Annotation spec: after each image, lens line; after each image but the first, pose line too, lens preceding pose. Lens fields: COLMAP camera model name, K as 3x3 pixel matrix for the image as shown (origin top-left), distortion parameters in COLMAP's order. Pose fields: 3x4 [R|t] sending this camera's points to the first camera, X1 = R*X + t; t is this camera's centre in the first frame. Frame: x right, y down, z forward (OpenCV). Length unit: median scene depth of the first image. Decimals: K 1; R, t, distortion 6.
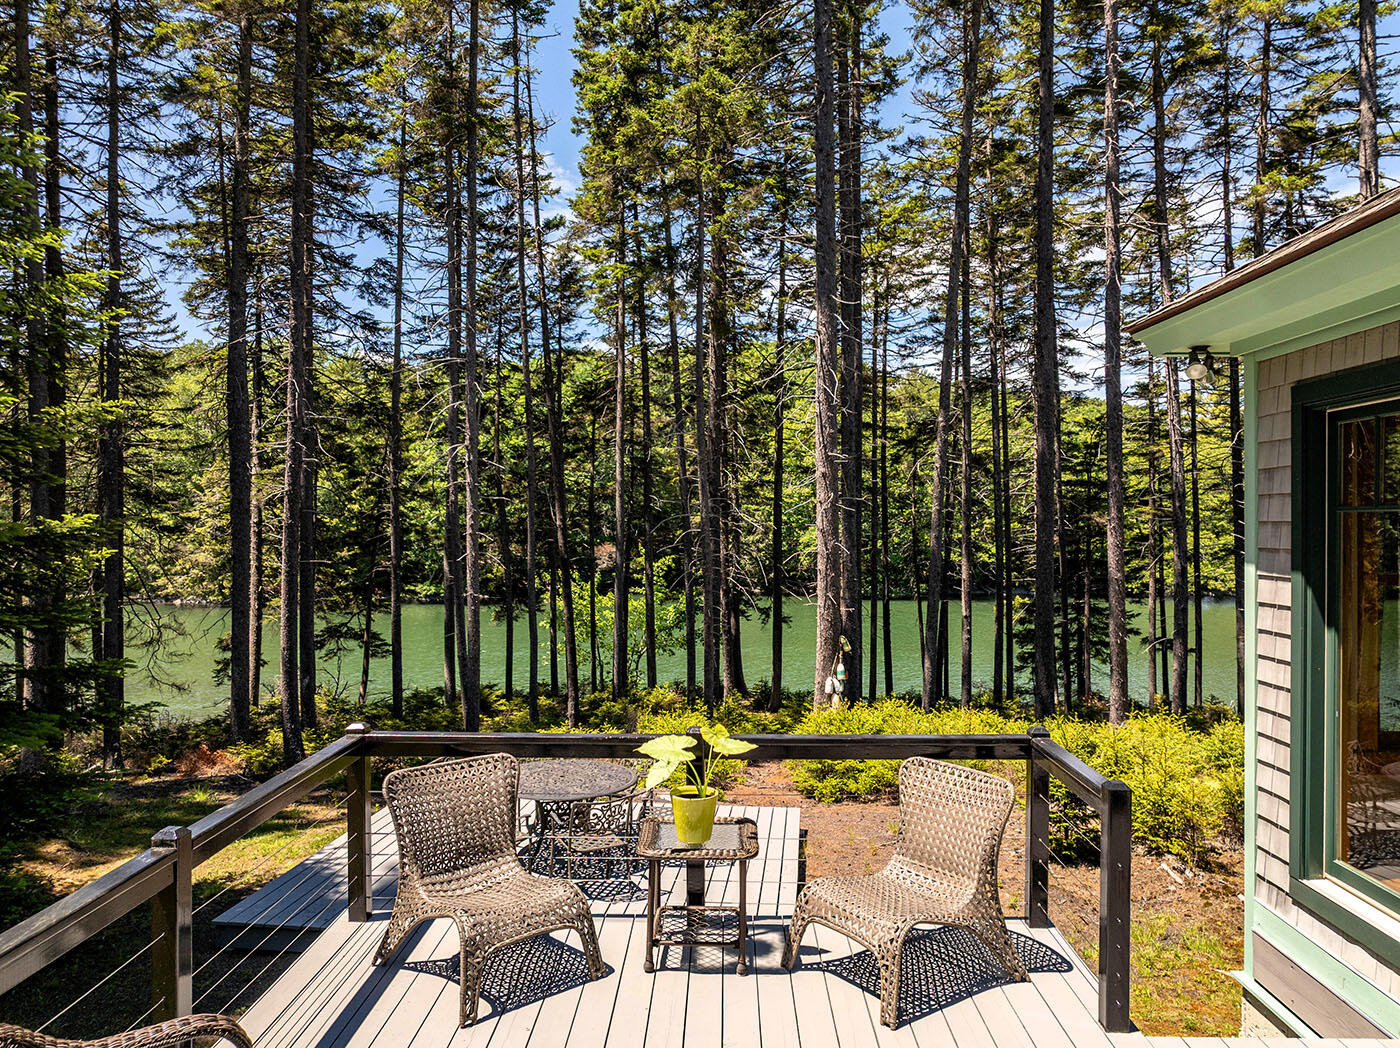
lens RADIAL K [[979.1, 0, 700.0], [0, 979.1, 524.0], [0, 0, 1]] dist [-0.021004, 0.006863]
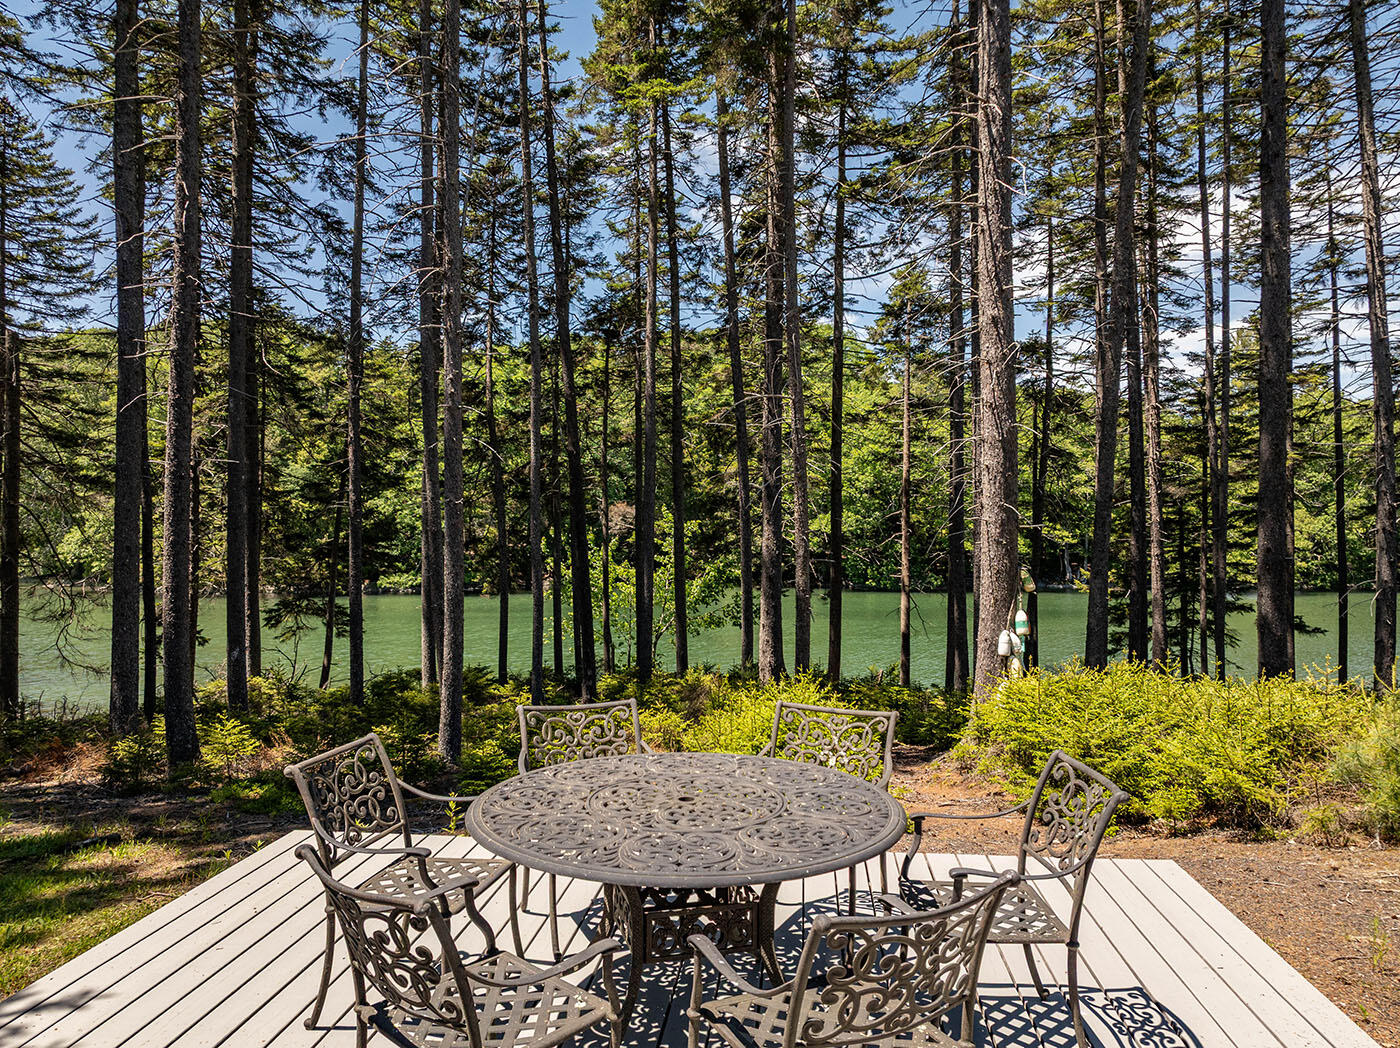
lens RADIAL K [[979.1, 0, 700.0], [0, 979.1, 524.0], [0, 0, 1]] dist [-0.021004, 0.006863]
pose [[0.999955, 0.002370, 0.009197, -0.039328], [-0.002359, 0.999996, -0.001220, 0.045316], [-0.009200, 0.001198, 0.999957, 0.184171]]
